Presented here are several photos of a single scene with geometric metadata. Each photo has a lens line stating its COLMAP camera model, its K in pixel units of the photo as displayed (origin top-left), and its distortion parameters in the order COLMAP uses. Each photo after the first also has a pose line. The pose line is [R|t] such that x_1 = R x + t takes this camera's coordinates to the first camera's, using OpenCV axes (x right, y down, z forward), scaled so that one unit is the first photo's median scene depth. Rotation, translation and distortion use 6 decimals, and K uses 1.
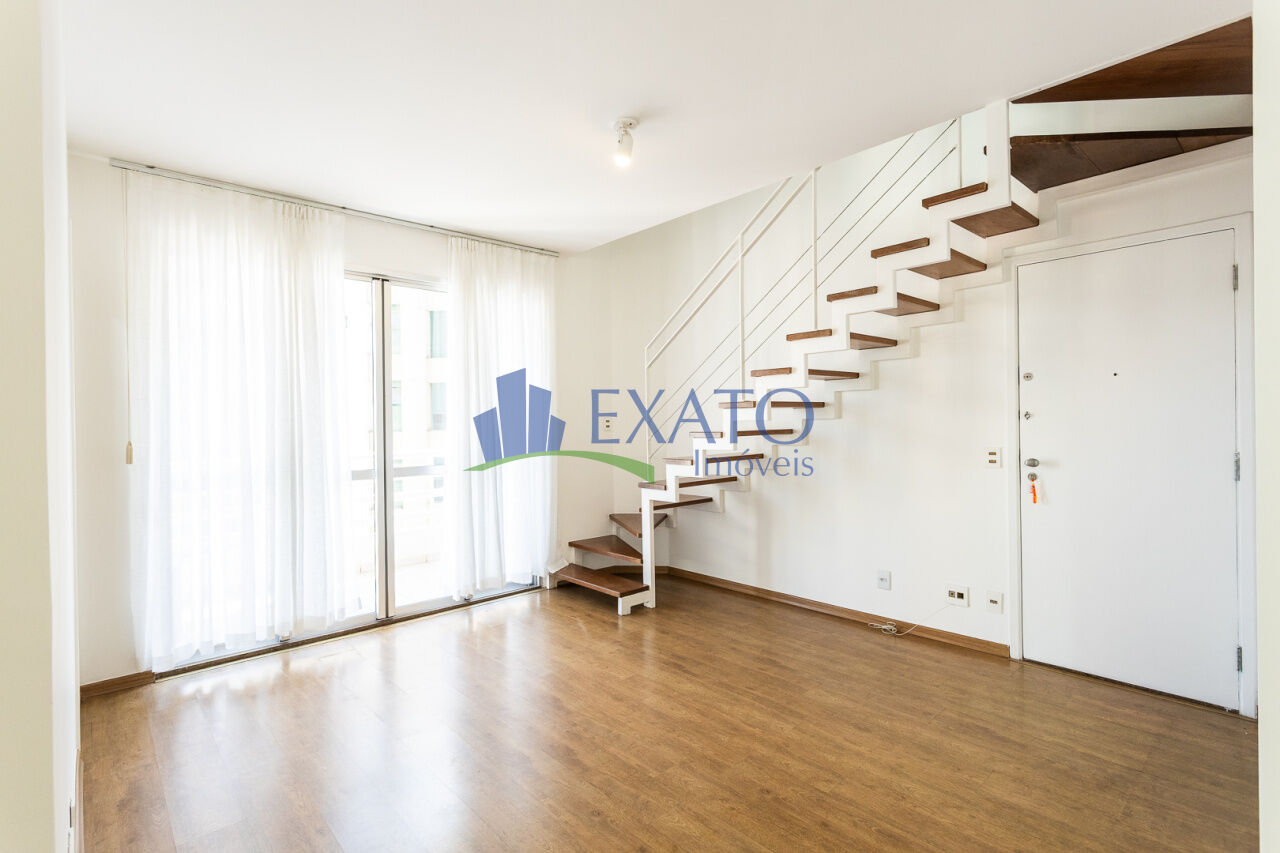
lens RADIAL K [[600.3, 0, 639.2], [0, 600.3, 425.9], [0, 0, 1]] dist [-0.001222, 0.002933]
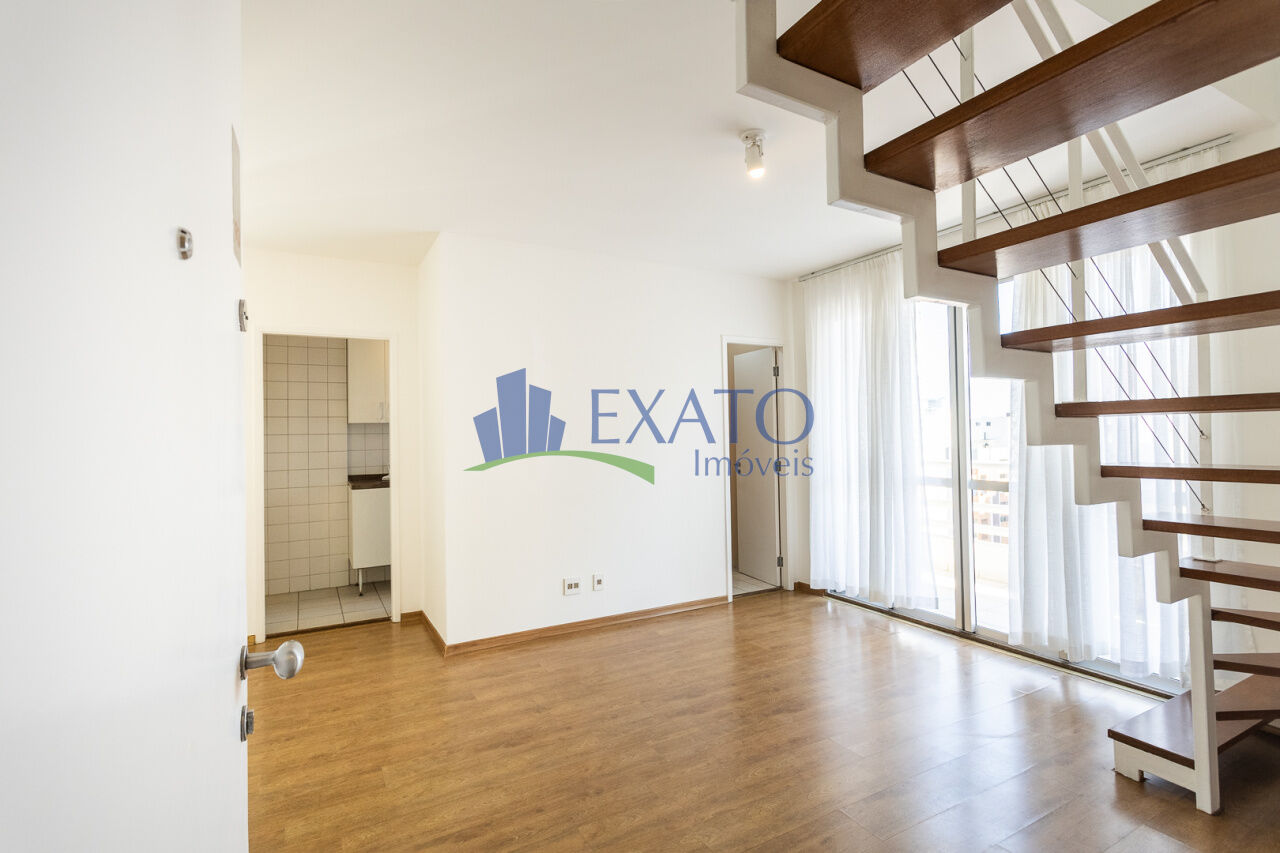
lens RADIAL K [[600.3, 0, 636.3], [0, 600.3, 422.3], [0, 0, 1]] dist [-0.001222, 0.002933]
pose [[-0.237908, 0.000654, -0.971288, 0.757630], [0.010224, 0.999946, -0.001830, -0.029846], [0.971234, -0.010366, -0.237901, 0.812863]]
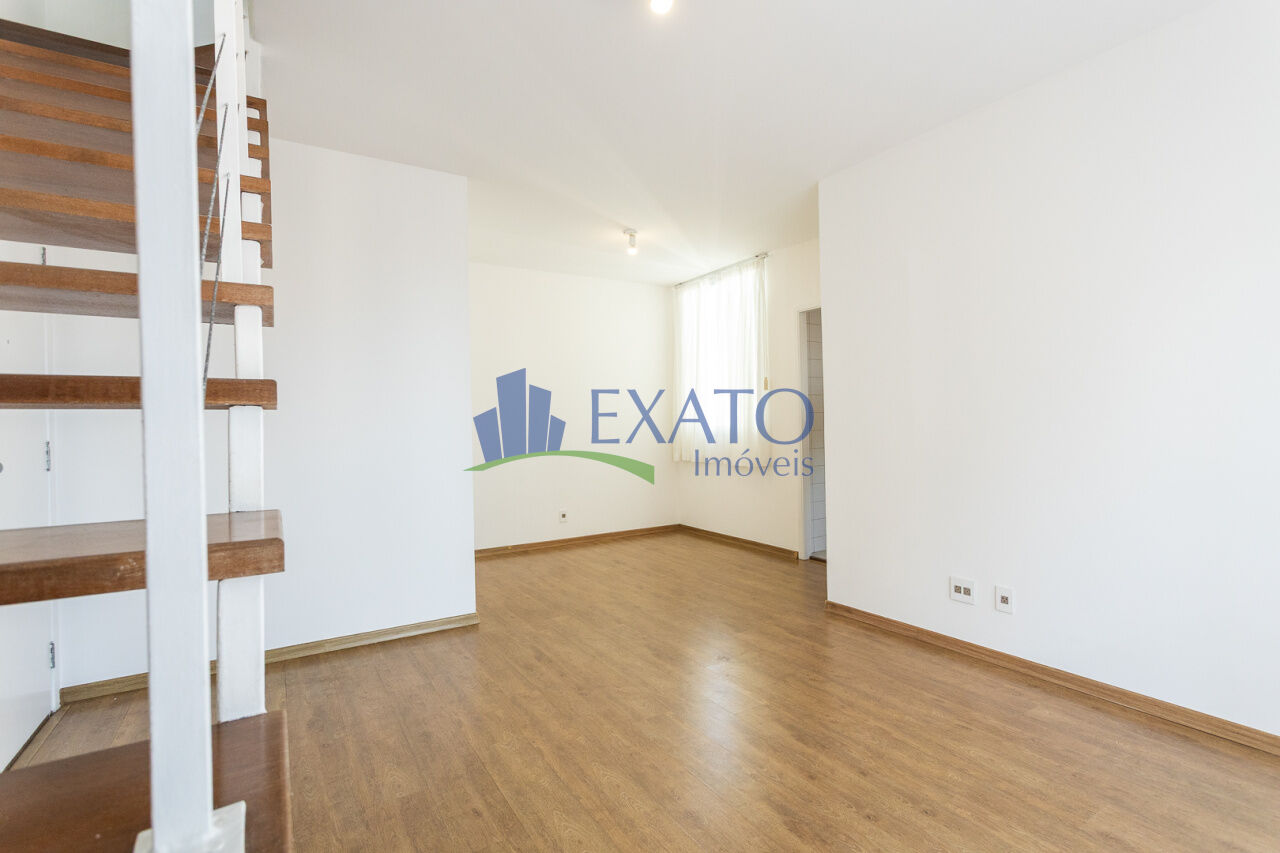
lens RADIAL K [[600.3, 0, 639.8], [0, 600.3, 422.9], [0, 0, 1]] dist [-0.001222, 0.002933]
pose [[-0.981466, 0.033706, 0.188650, -0.093455], [0.035228, 0.999368, 0.004719, 0.032317], [-0.188371, 0.011278, -0.982033, 1.333741]]
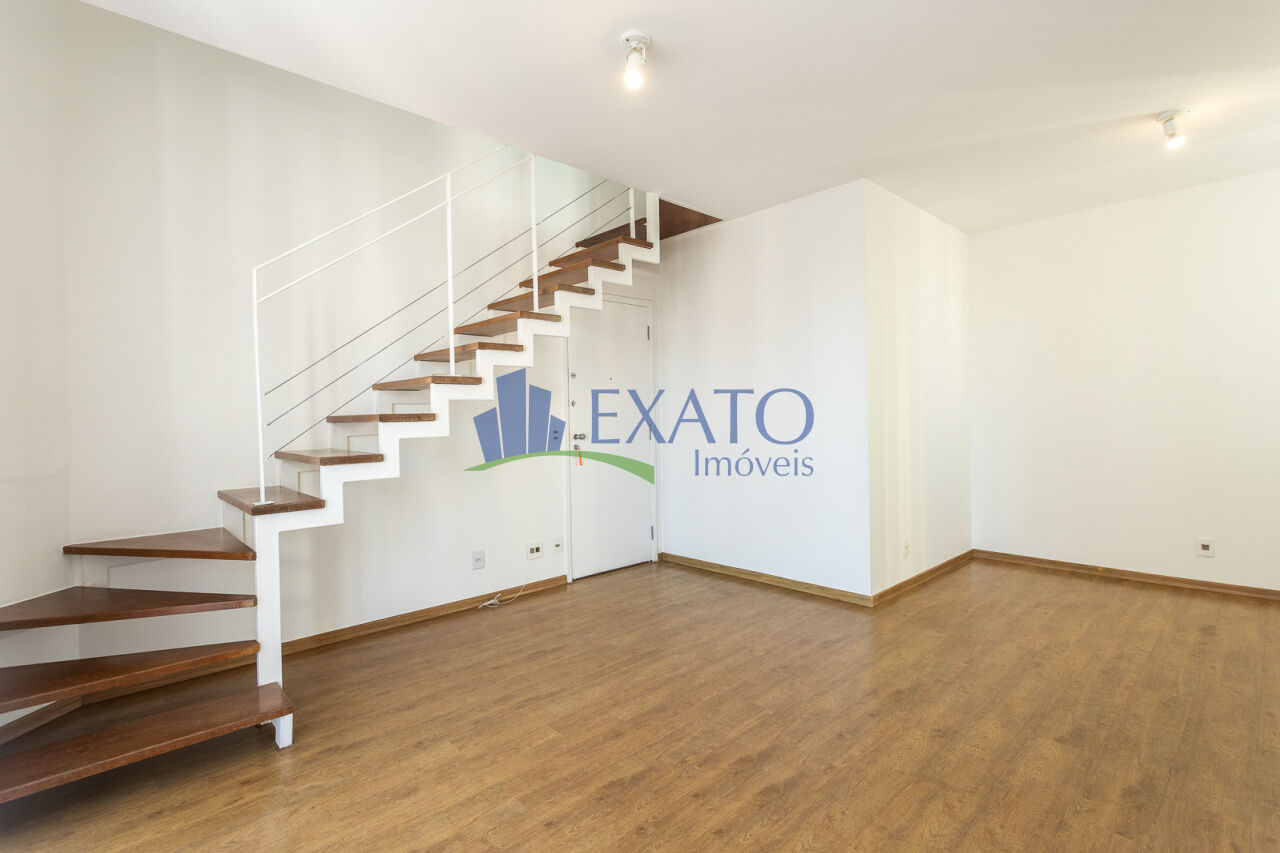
lens RADIAL K [[600.3, 0, 634.5], [0, 600.3, 422.8], [0, 0, 1]] dist [-0.001222, 0.002933]
pose [[-0.004454, 0.005325, 0.999976, -0.687582], [0.026445, 0.999637, -0.005205, 0.036082], [-0.999640, 0.026421, -0.004593, 0.797321]]
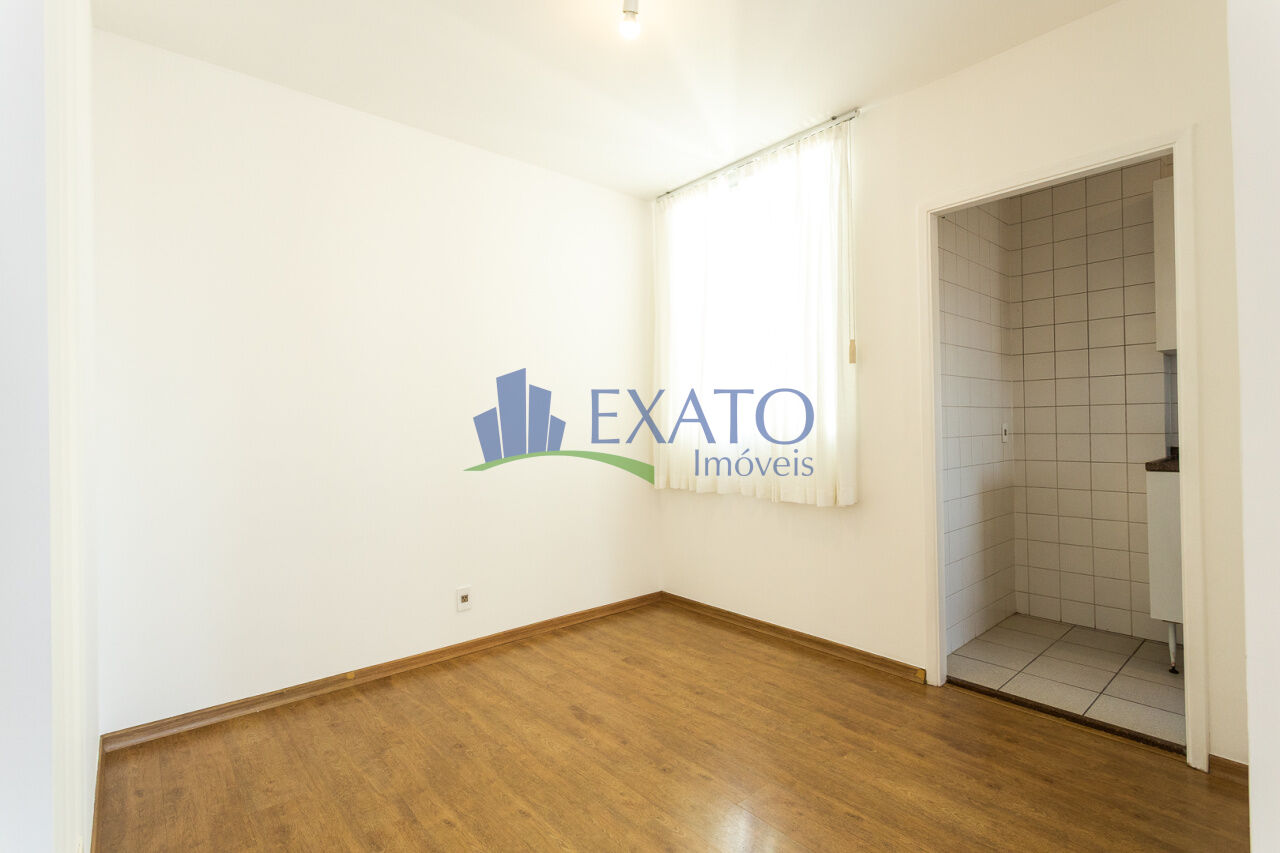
lens RADIAL K [[600.3, 0, 643.4], [0, 600.3, 426.5], [0, 0, 1]] dist [-0.001222, 0.002933]
pose [[-0.999055, 0.030001, 0.031445, 0.142280], [0.030163, 0.999534, 0.004698, 0.041825], [-0.031290, 0.005642, -0.999494, 0.600196]]
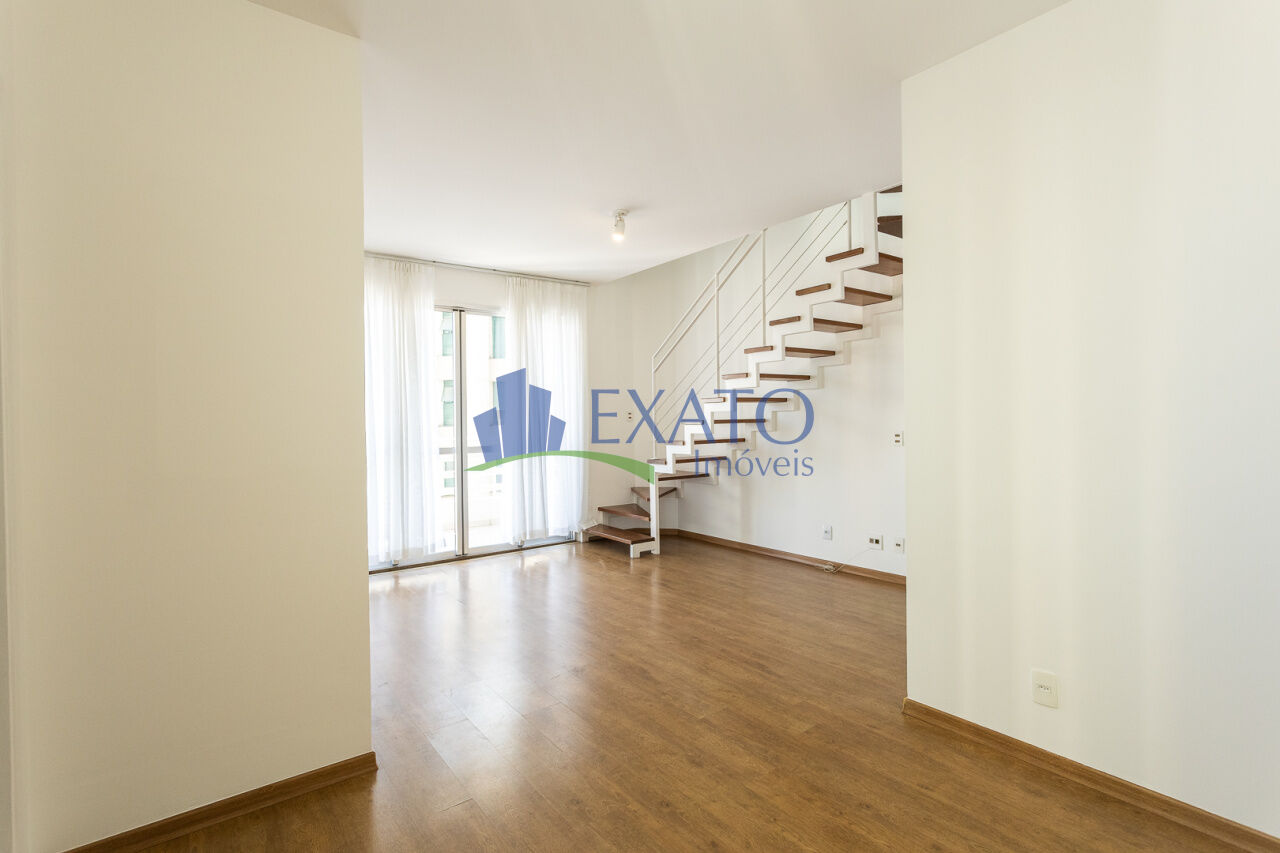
lens RADIAL K [[600.3, 0, 638.6], [0, 600.3, 423.8], [0, 0, 1]] dist [-0.001222, 0.002933]
pose [[0.995327, 0.000712, -0.096557, 0.132518], [-0.000473, 0.999997, 0.002491, 0.015828], [0.096559, -0.002434, 0.995324, -0.386475]]
